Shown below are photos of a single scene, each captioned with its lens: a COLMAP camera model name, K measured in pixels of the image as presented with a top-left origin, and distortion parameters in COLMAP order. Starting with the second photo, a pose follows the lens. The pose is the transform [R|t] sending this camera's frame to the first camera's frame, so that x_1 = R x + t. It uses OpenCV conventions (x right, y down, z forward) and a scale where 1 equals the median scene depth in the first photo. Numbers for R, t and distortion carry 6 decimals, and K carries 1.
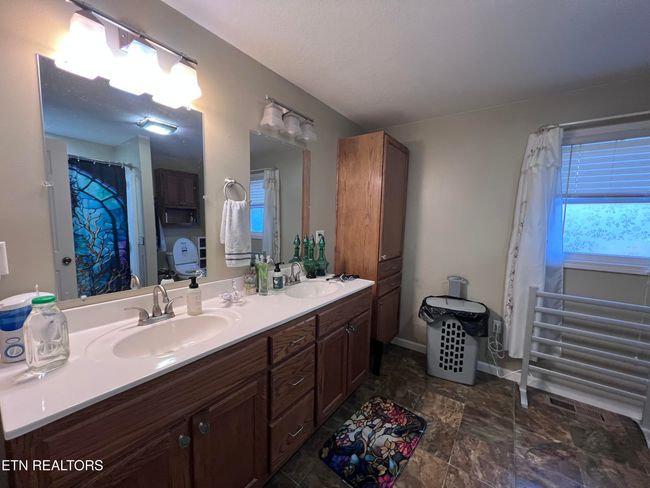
lens RADIAL K [[257.6, 0, 325.0], [0, 257.6, 244.0], [0, 0, 1]] dist [0.001615, 0.000134]
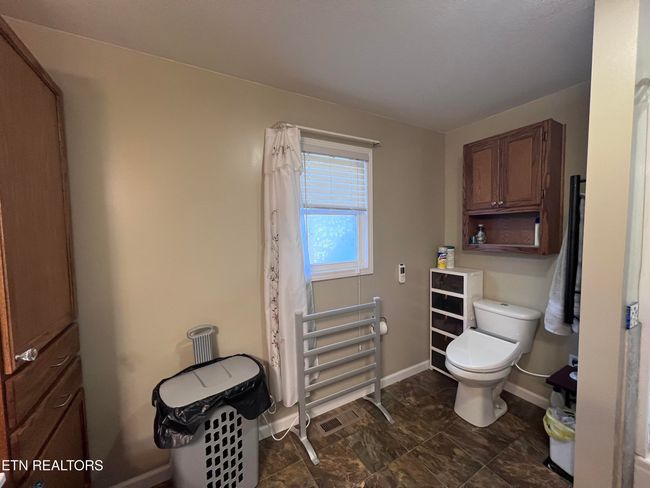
lens RADIAL K [[257.6, 0, 325.0], [0, 257.6, 244.0], [0, 0, 1]] dist [0.001615, 0.000134]
pose [[0.393987, -0.088779, 0.914818, 0.090147], [0.111161, 0.992620, 0.048456, -0.080366], [-0.912369, 0.082601, 0.400949, 0.531393]]
